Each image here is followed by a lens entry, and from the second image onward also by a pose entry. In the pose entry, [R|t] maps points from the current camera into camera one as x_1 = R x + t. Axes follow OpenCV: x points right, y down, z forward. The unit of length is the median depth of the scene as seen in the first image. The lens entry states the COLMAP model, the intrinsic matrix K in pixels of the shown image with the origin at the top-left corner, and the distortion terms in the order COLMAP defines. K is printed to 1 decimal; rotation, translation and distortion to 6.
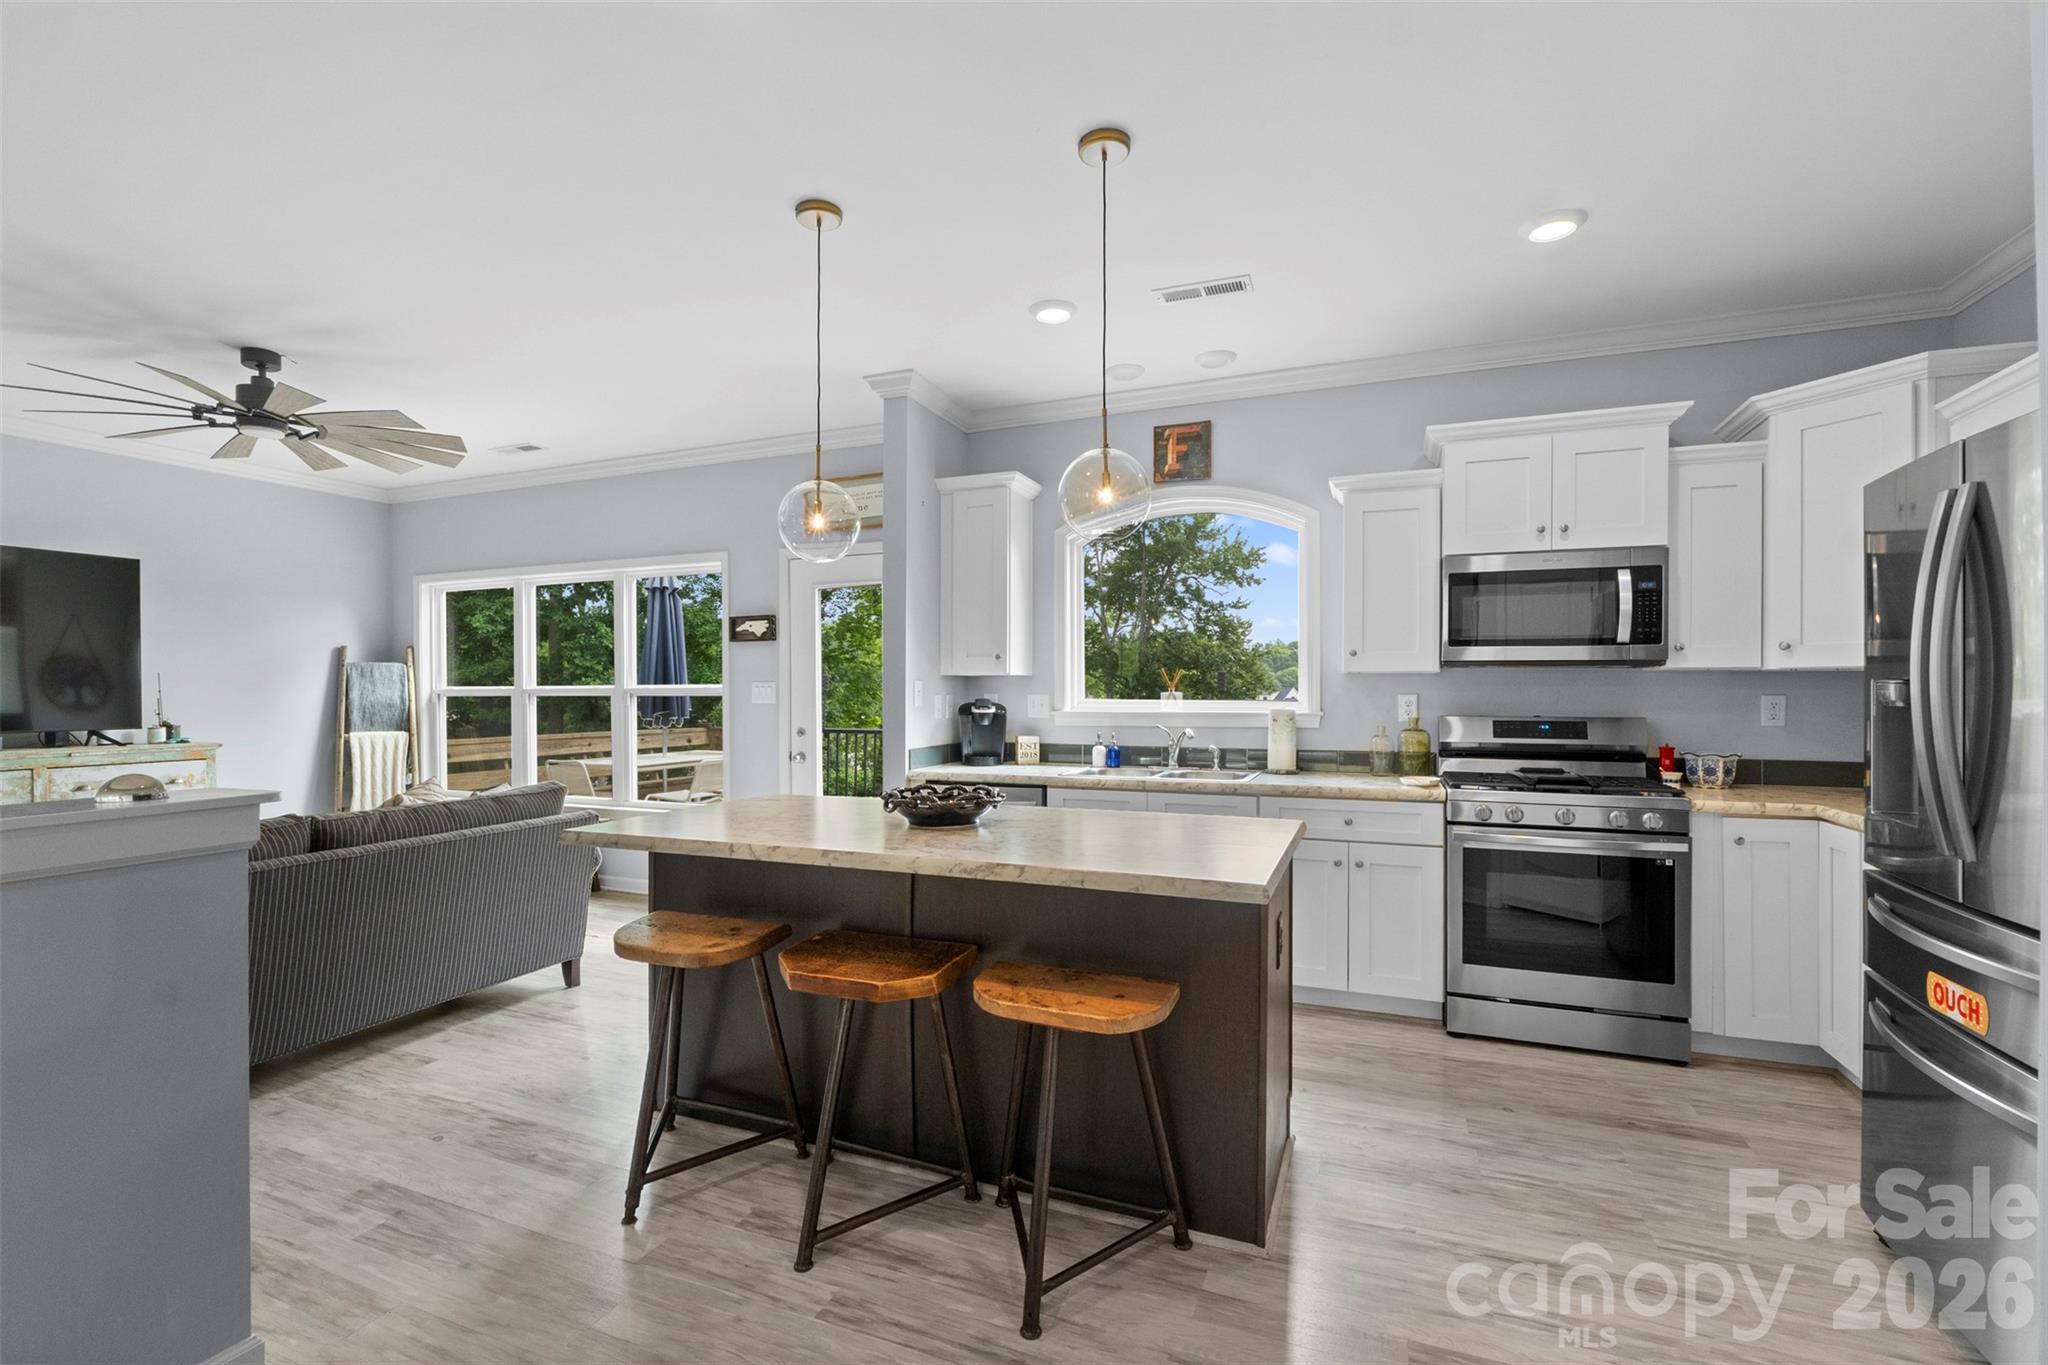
lens RADIAL K [[896.0, 0, 1013.8], [0, 896.0, 686.6], [0, 0, 1]] dist [-0.004373, -0.001403]
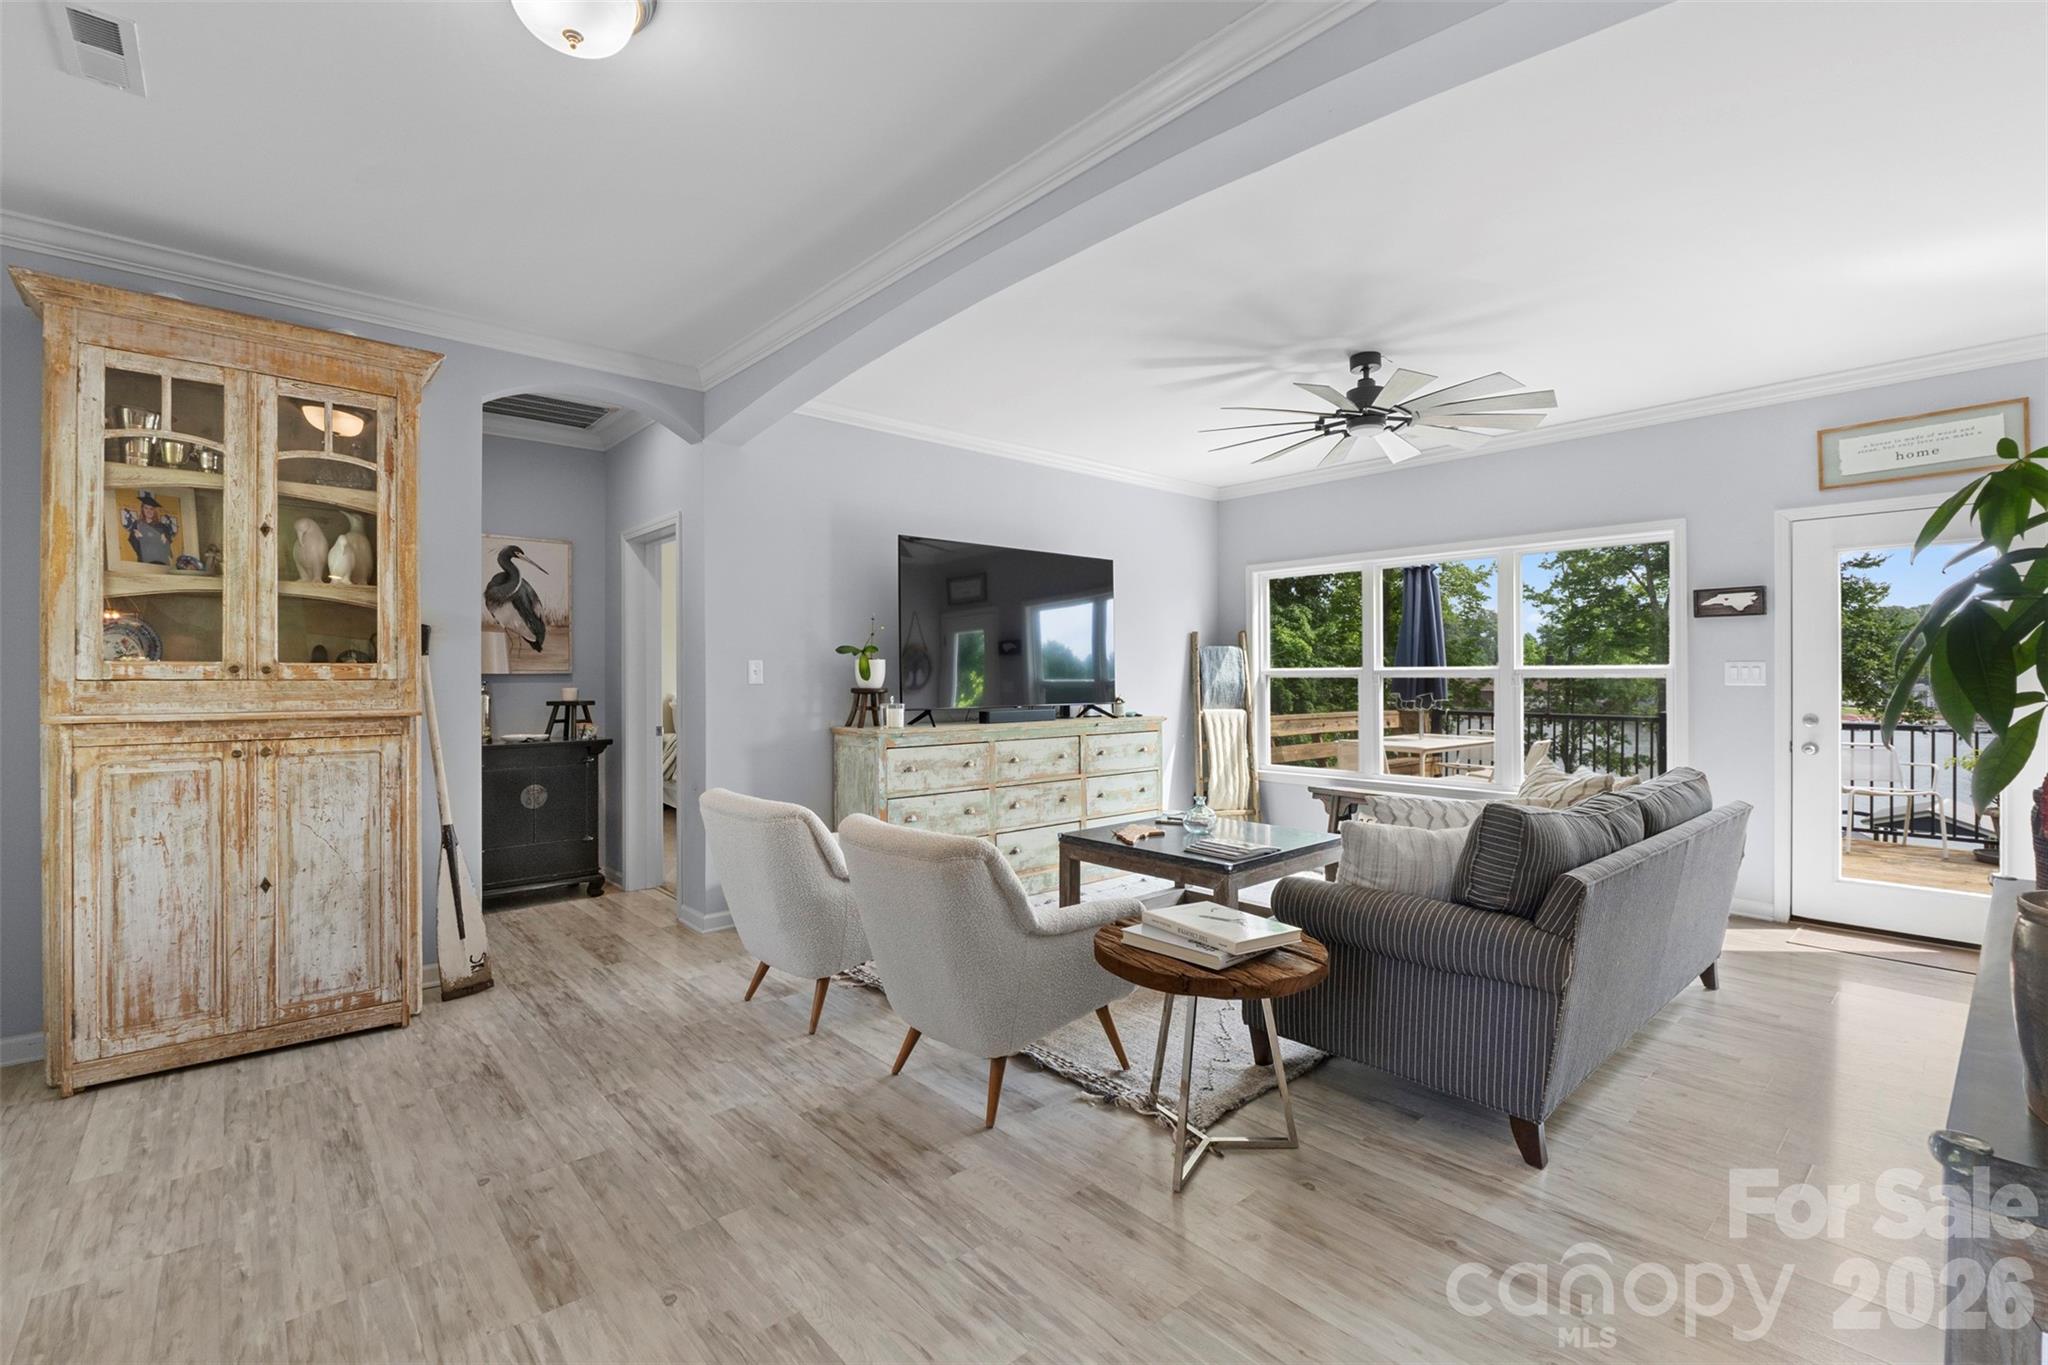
lens RADIAL K [[896.0, 0, 1016.6], [0, 896.0, 676.1], [0, 0, 1]] dist [-0.004373, -0.001403]
pose [[0.896698, 0.002942, -0.442632, -0.630612], [0.000481, 0.999971, 0.007621, 0.001914], [0.442642, -0.007047, 0.896671, -0.132282]]
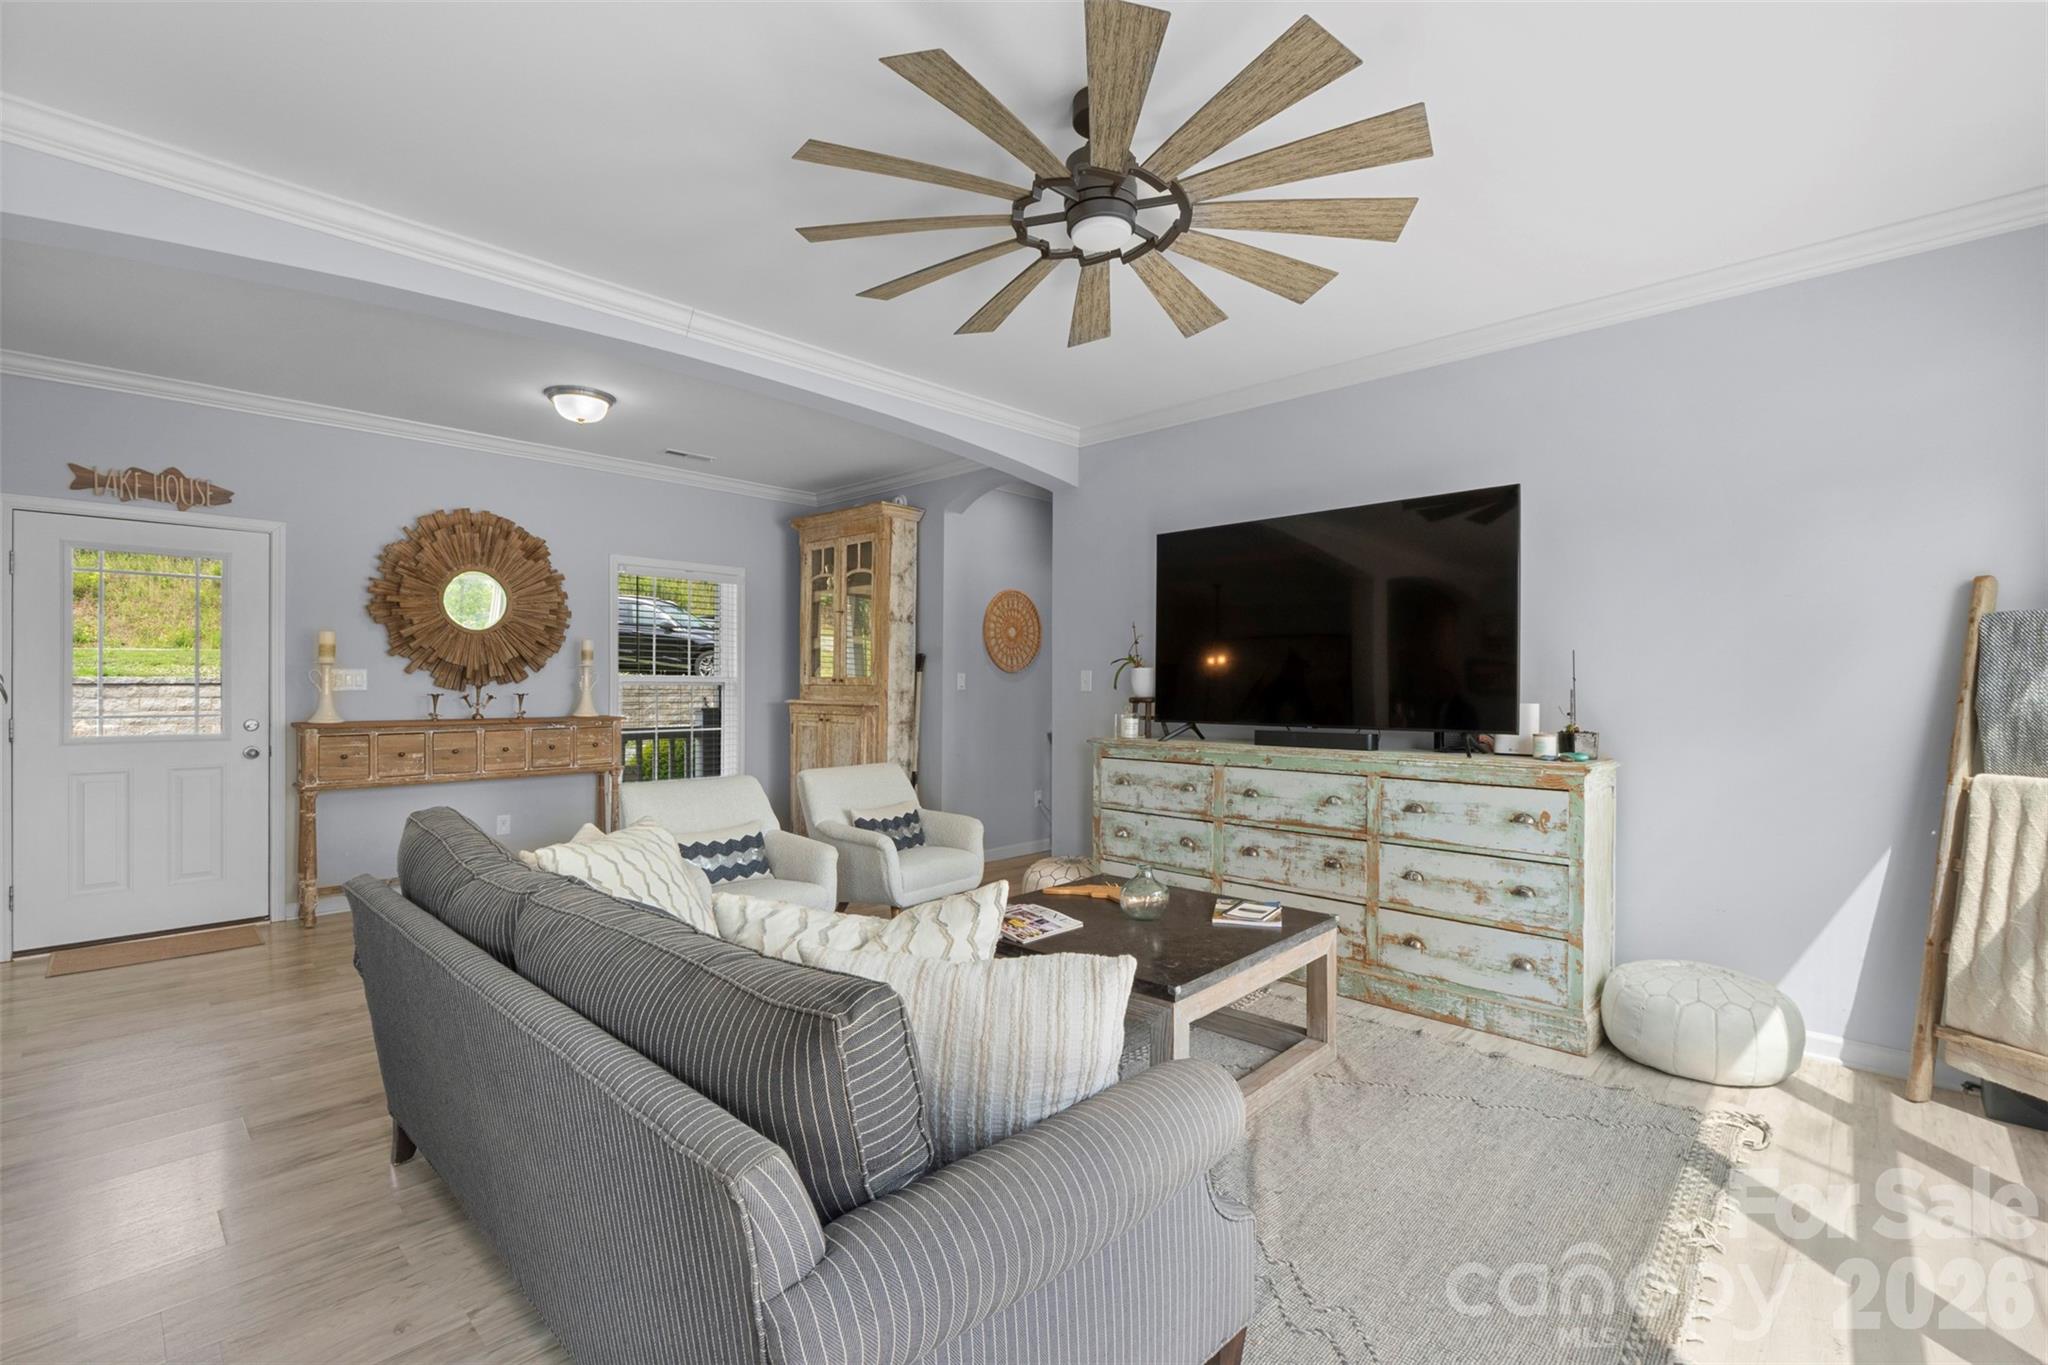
lens RADIAL K [[896.0, 0, 1025.2], [0, 896.0, 682.9], [0, 0, 1]] dist [-0.004373, -0.001403]
pose [[-0.352958, 0.003212, -0.935633, -0.232385], [0.005689, 0.999983, 0.001287, 0.005379], [0.935622, -0.004869, -0.352971, 0.982267]]
